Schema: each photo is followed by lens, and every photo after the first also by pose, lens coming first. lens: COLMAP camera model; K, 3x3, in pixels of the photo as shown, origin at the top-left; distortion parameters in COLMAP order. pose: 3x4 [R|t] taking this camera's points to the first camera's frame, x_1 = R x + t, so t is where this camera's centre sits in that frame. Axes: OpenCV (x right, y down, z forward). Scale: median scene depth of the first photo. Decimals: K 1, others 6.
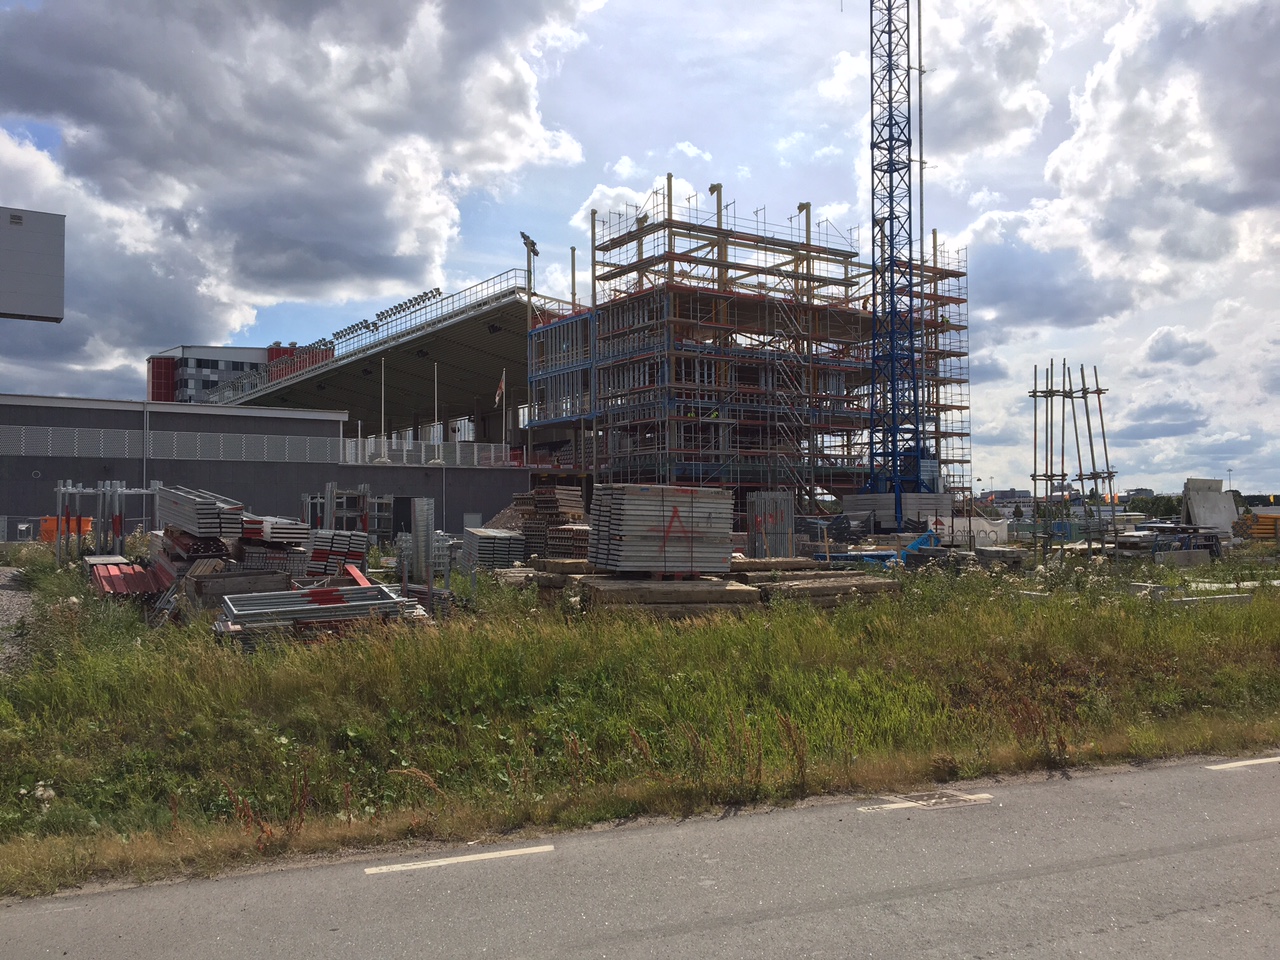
lens RADIAL K [[1190.6, 0, 640.0], [0, 1190.6, 480.0], [0, 0, 1]] dist [0.082153, 0.002850]
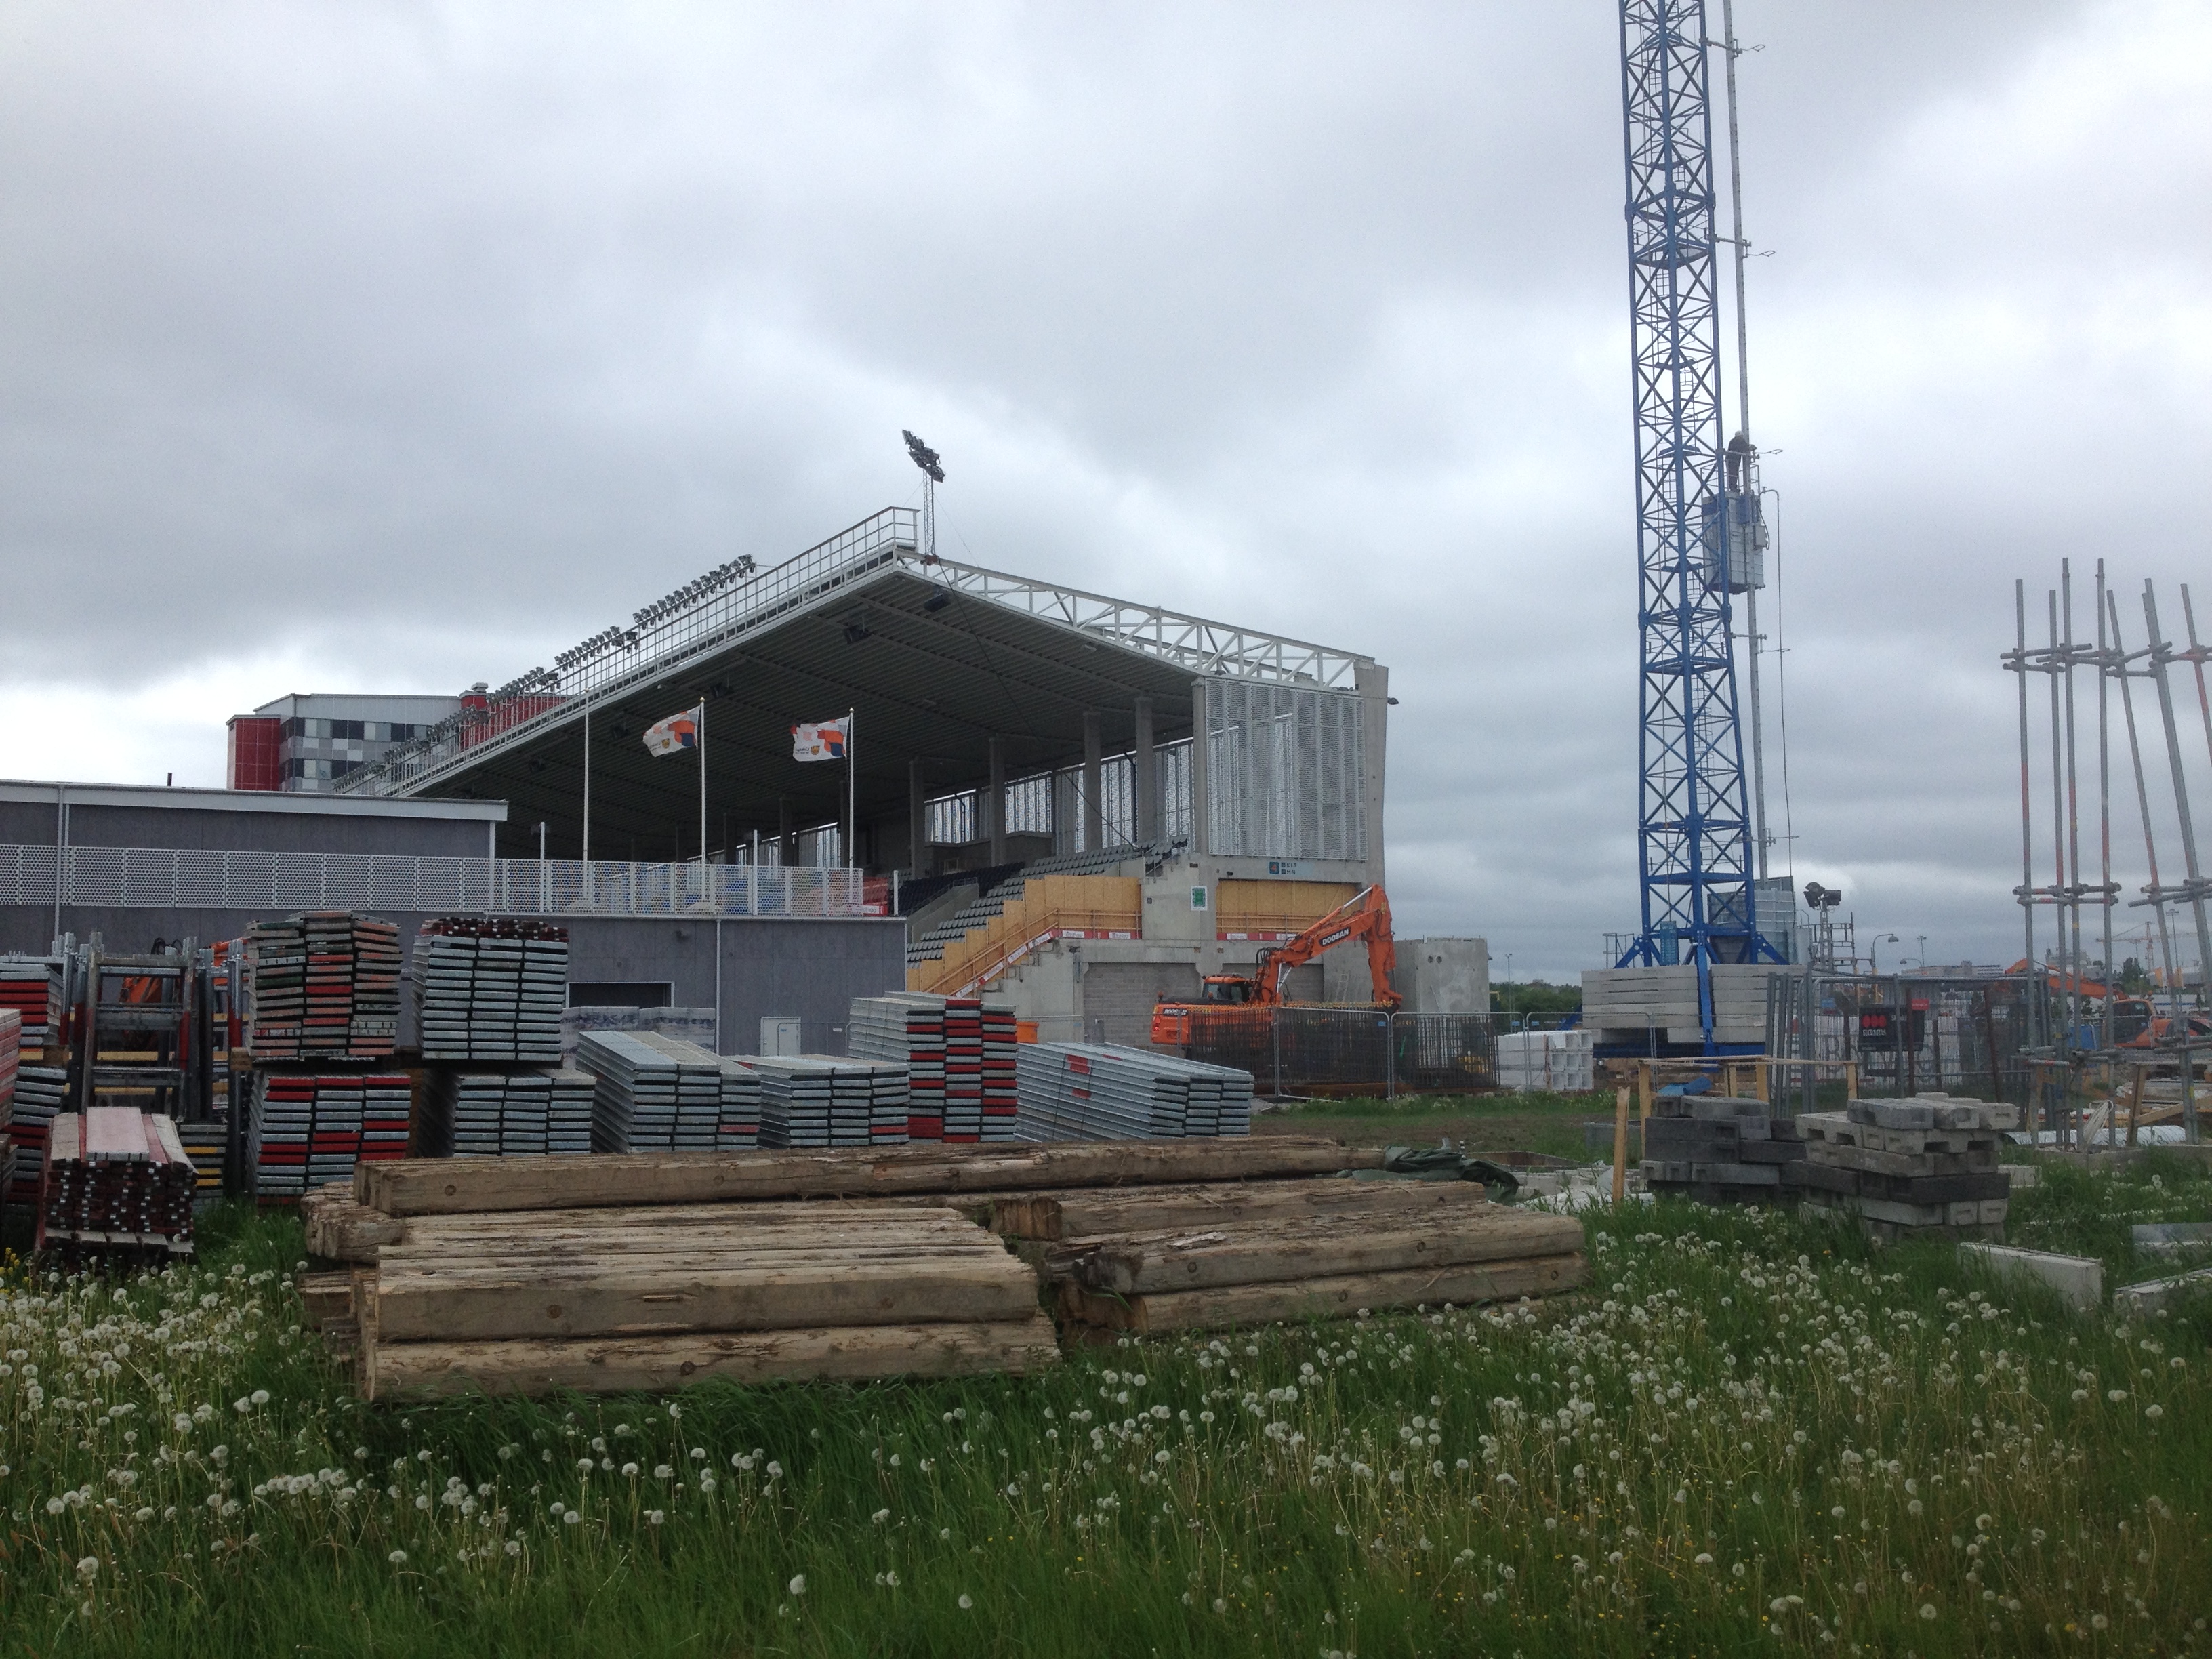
lens RADIAL K [[2230.5, 0, 1106.0], [0, 2230.5, 829.5], [0, 0, 1]] dist [0.162673, -0.417518]
pose [[0.998068, -0.013202, -0.060711, 0.042358], [0.009810, 0.998392, -0.055838, 0.005379], [0.061351, 0.055134, 0.996592, 0.136100]]
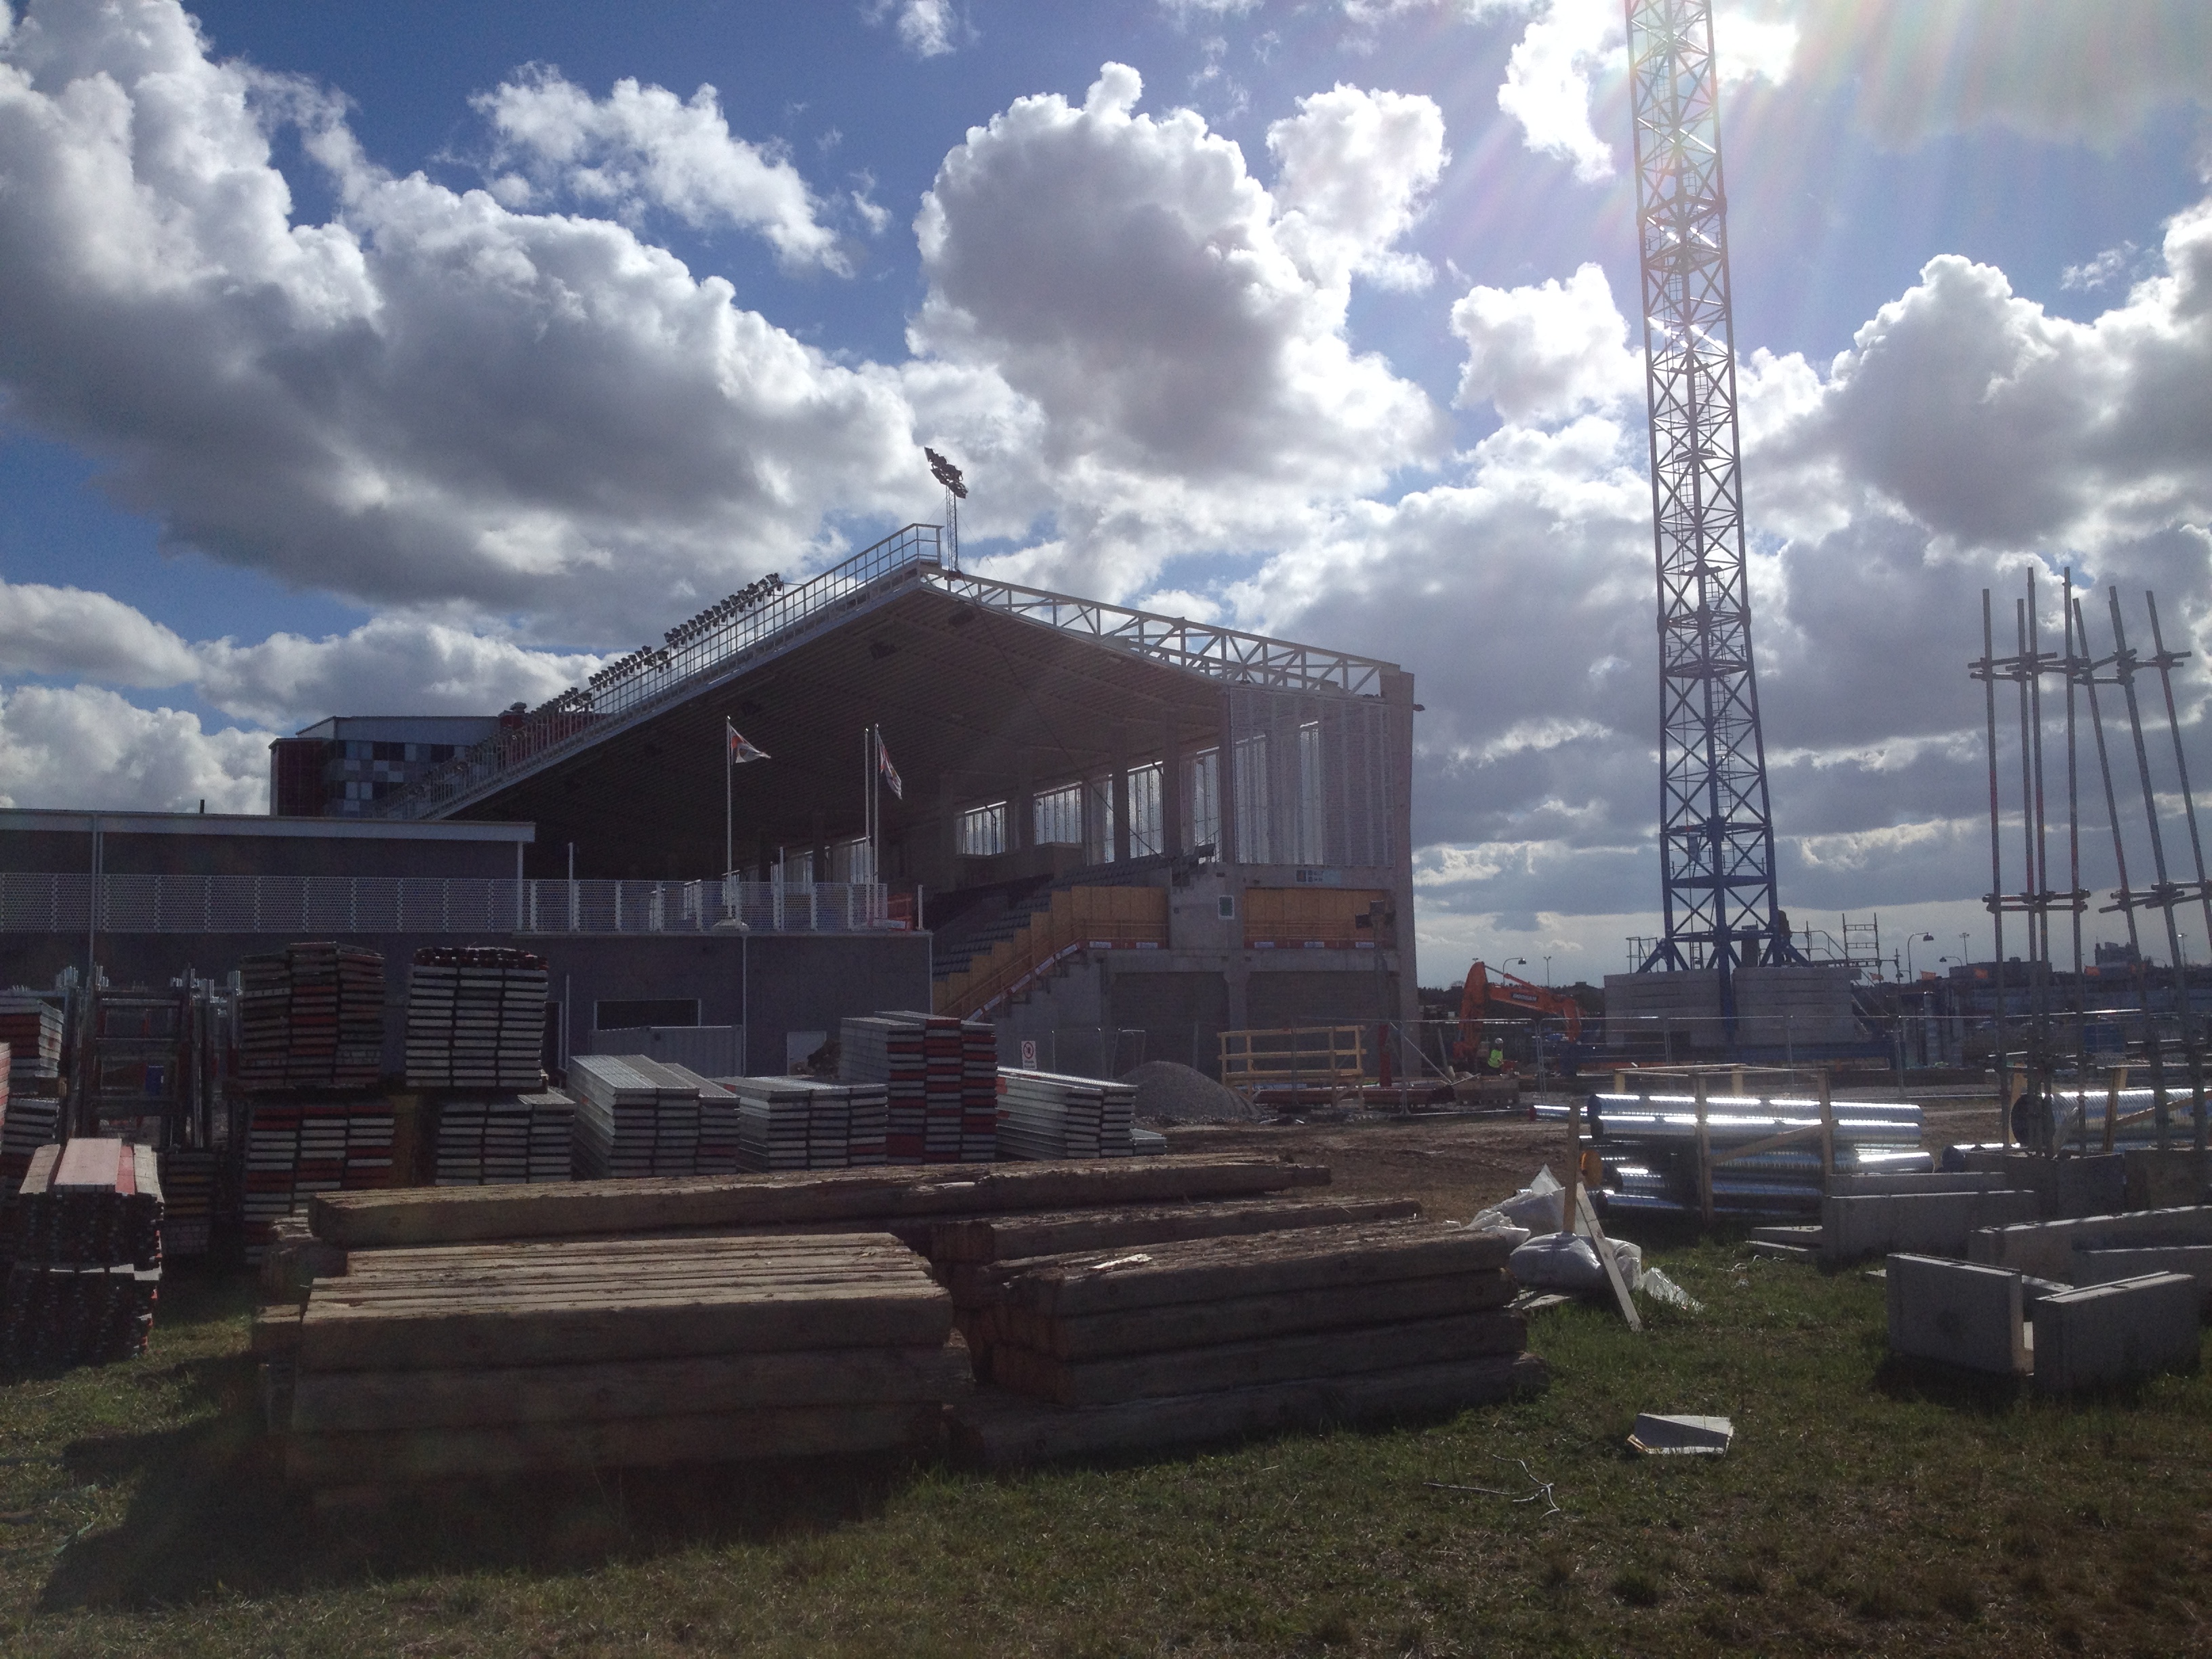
lens RADIAL K [[2223.4, 0, 1106.0], [0, 2223.4, 829.5], [0, 0, 1]] dist [0.180584, -0.486539]
pose [[0.996409, -0.028248, -0.079824, 0.050948], [0.023515, 0.997944, -0.059621, 0.004102], [0.081345, 0.057530, 0.995024, 0.133012]]
